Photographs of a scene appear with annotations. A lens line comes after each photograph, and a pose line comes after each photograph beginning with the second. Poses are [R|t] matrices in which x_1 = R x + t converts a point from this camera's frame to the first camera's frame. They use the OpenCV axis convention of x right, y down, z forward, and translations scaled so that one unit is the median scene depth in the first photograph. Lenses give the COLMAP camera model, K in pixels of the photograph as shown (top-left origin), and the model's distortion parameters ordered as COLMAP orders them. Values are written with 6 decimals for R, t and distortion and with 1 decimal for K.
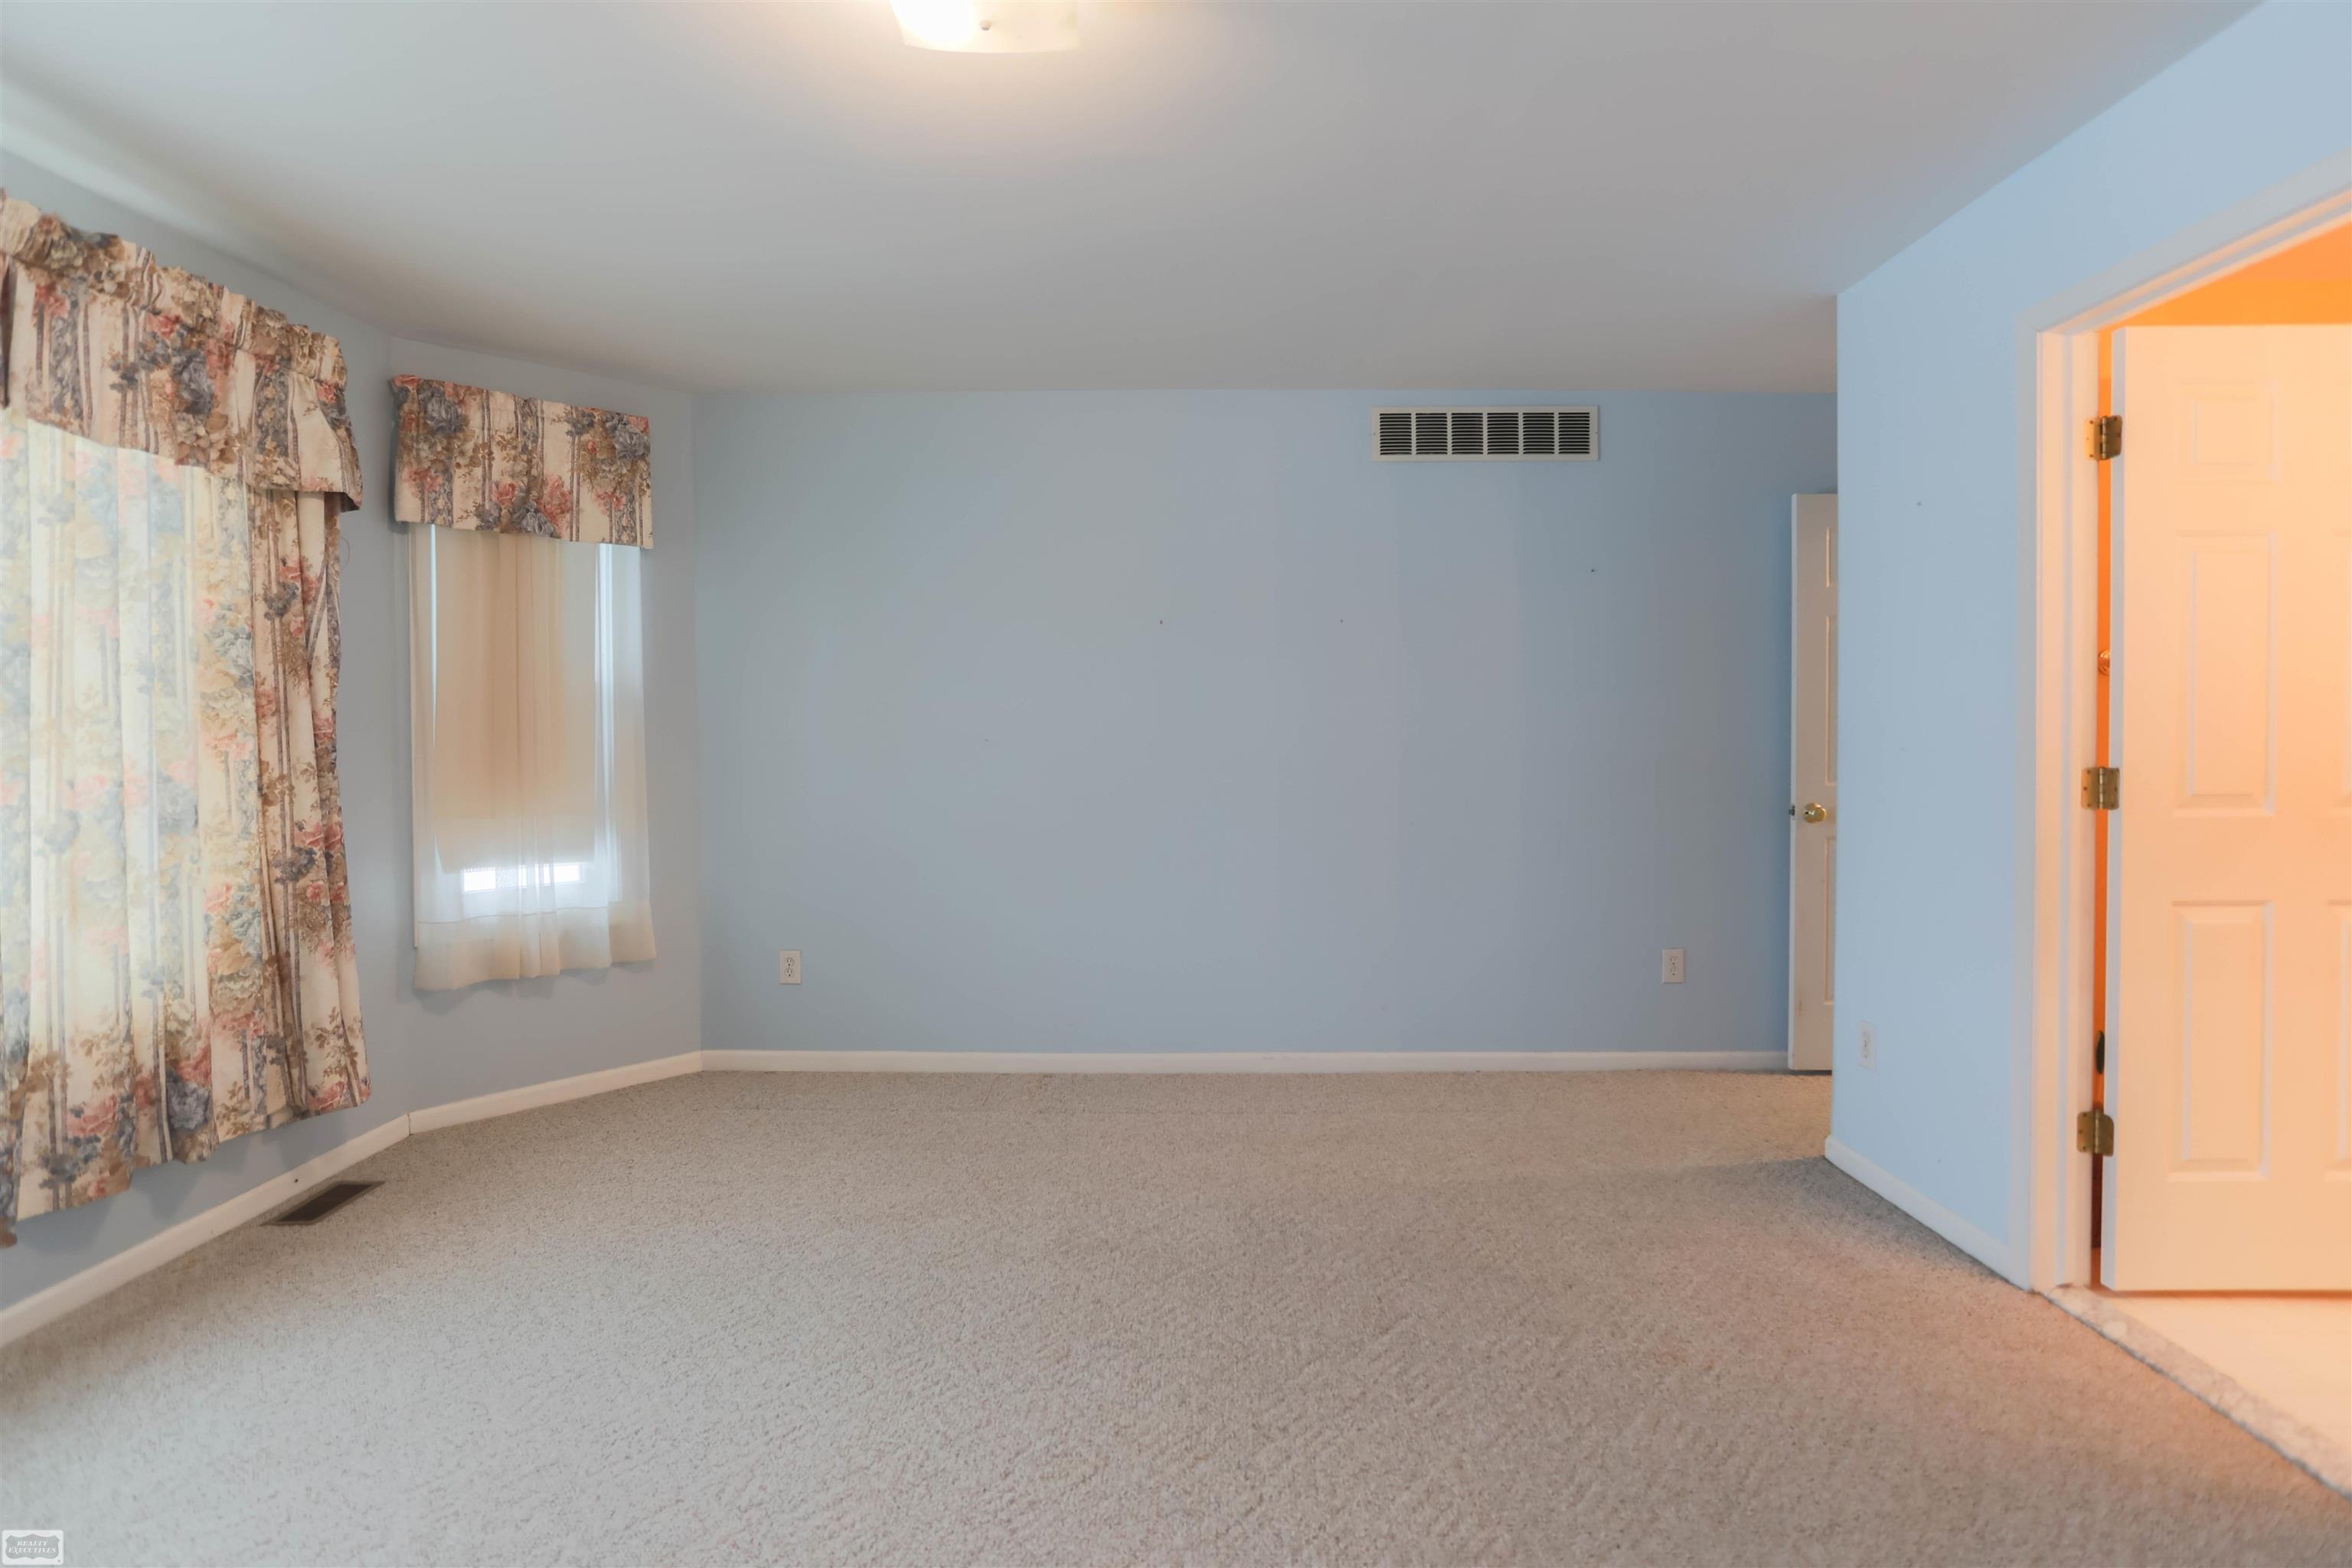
lens RADIAL K [[1215.2, 0, 1176.6], [0, 1215.2, 758.5], [0, 0, 1]] dist [-0.055149, 0.032186]
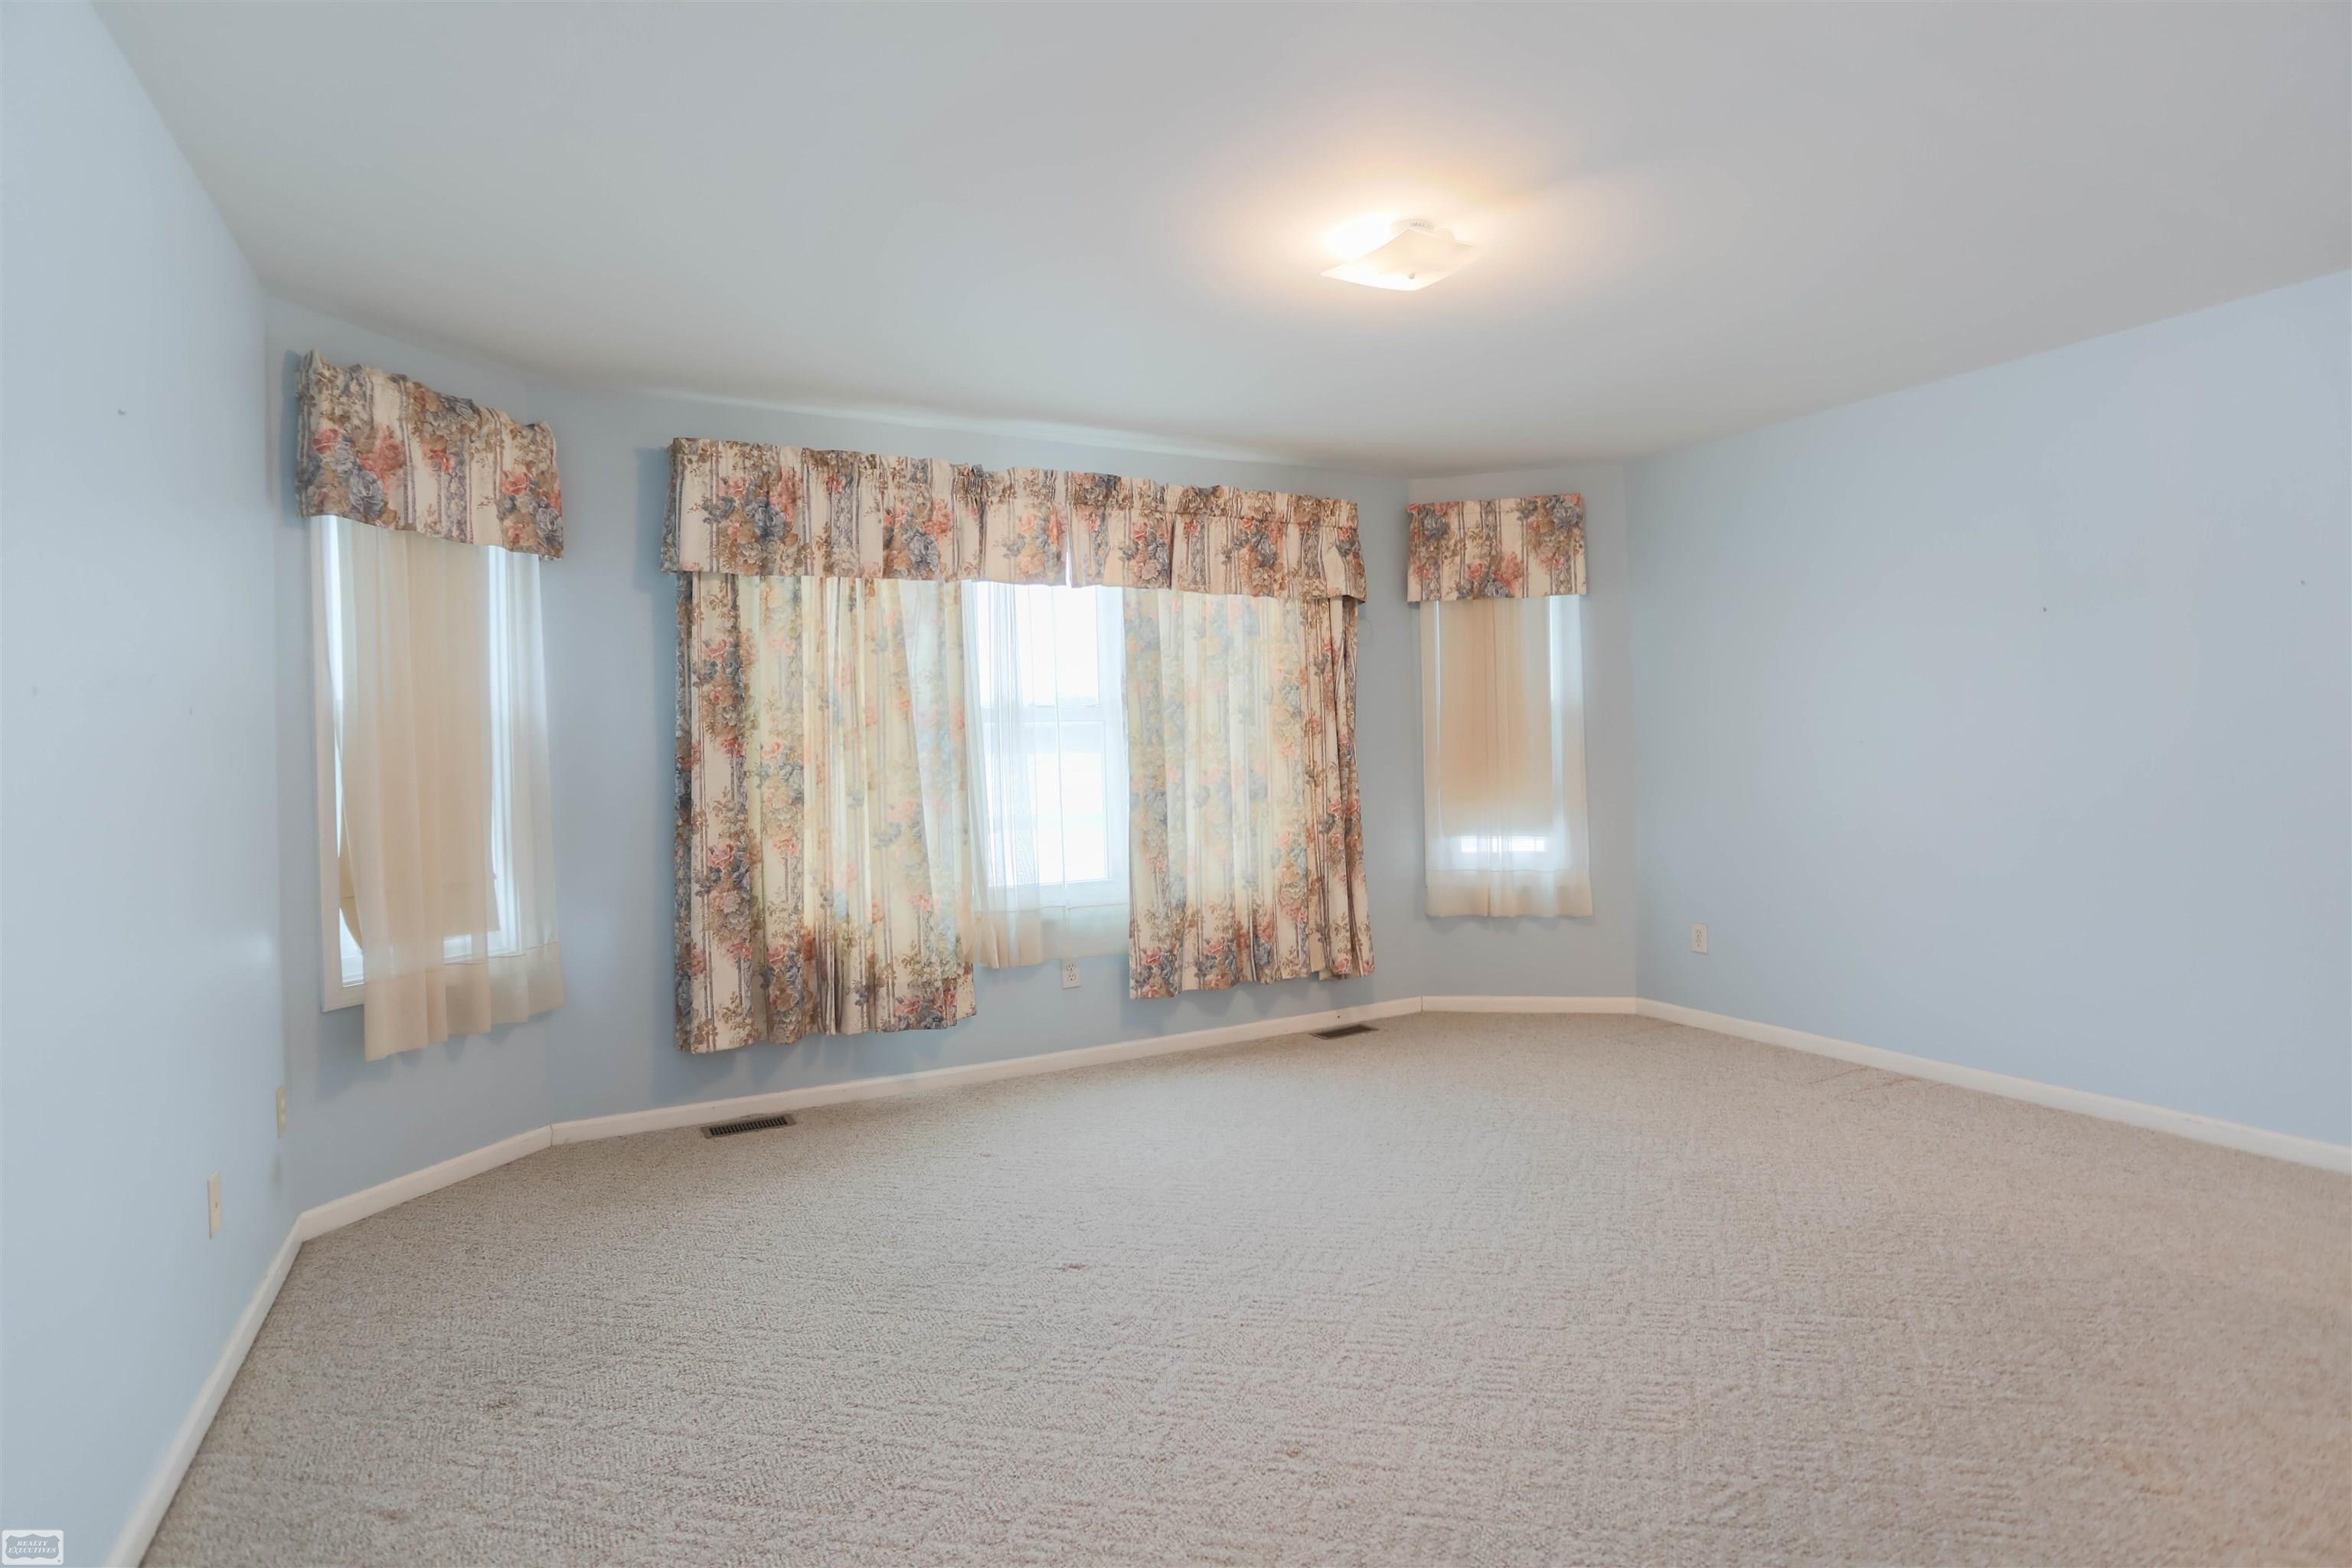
lens RADIAL K [[1215.2, 0, 1176.6], [0, 1215.2, 758.5], [0, 0, 1]] dist [-0.055149, 0.032186]
pose [[0.482199, 0.000222, -0.876062, 0.636941], [0.001288, 0.999999, 0.000963, -0.002705], [0.876061, -0.001593, 0.482198, 0.000871]]
